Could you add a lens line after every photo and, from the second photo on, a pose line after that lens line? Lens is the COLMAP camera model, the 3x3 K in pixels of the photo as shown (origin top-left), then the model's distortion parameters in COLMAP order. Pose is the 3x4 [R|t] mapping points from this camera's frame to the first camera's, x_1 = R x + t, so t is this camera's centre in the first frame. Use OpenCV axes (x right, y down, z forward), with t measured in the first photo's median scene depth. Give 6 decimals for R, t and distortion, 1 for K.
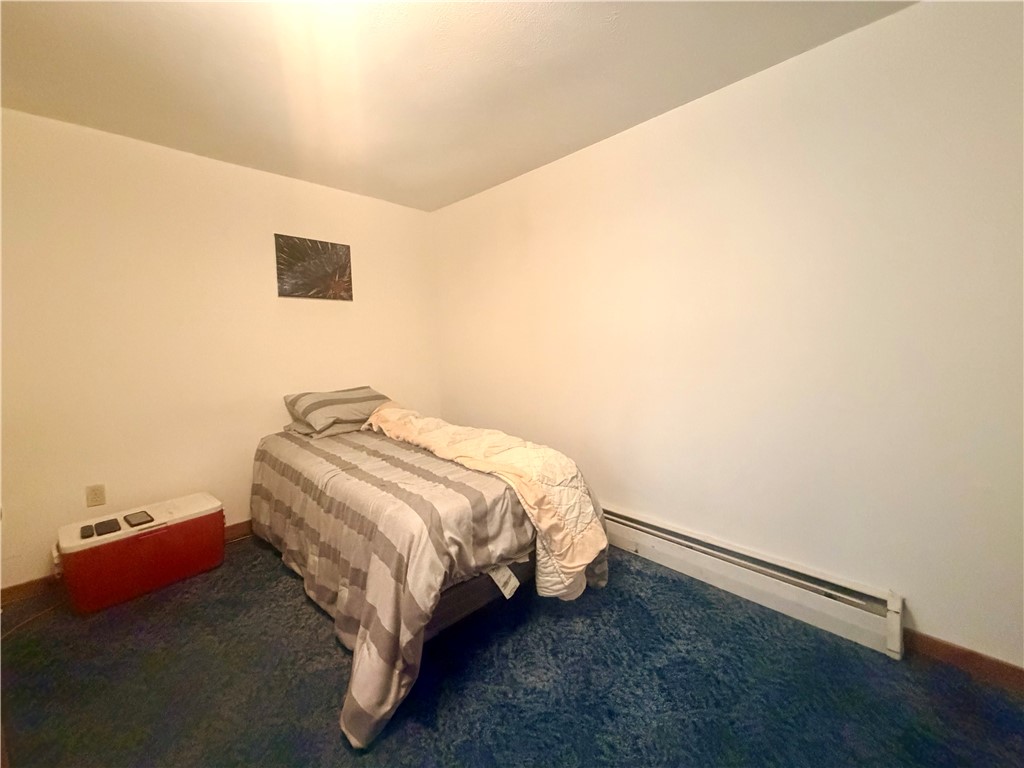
lens RADIAL K [[406.0, 0, 509.5], [0, 406.0, 383.7], [0, 0, 1]] dist [0.000288, -0.000021]
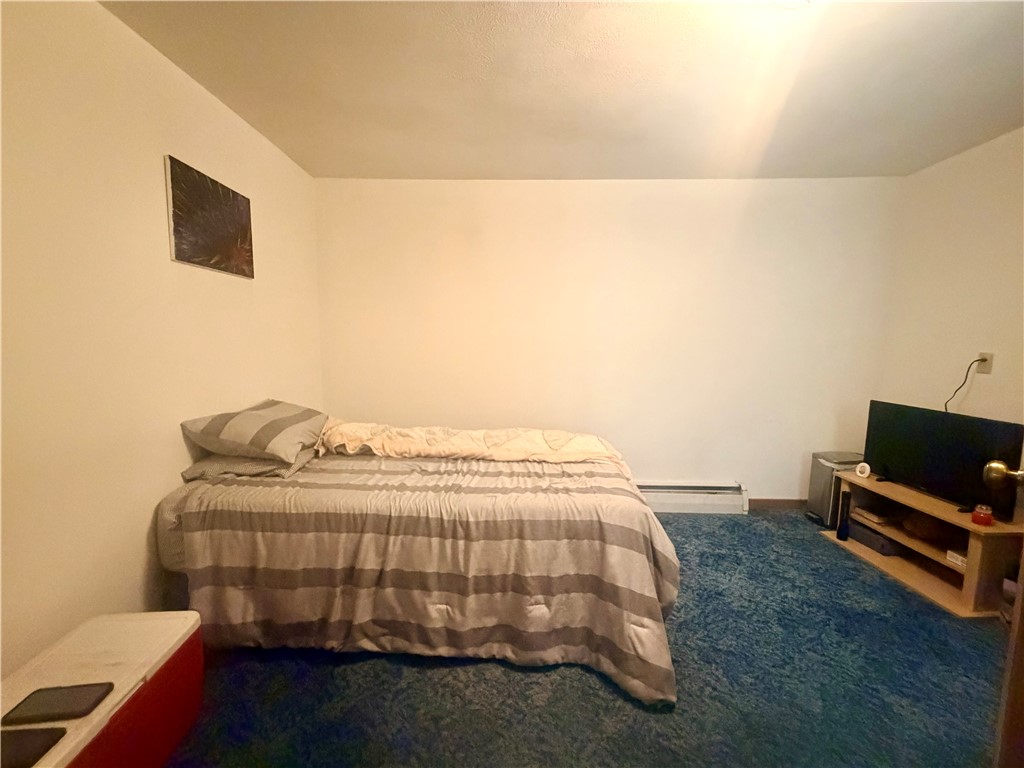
lens RADIAL K [[406.0, 0, 509.5], [0, 406.0, 383.7], [0, 0, 1]] dist [0.000288, -0.000021]
pose [[0.713828, -0.046048, 0.698805, -0.646492], [0.045460, 0.998778, 0.019377, -0.018571], [-0.698844, 0.017936, 0.715050, 0.217239]]
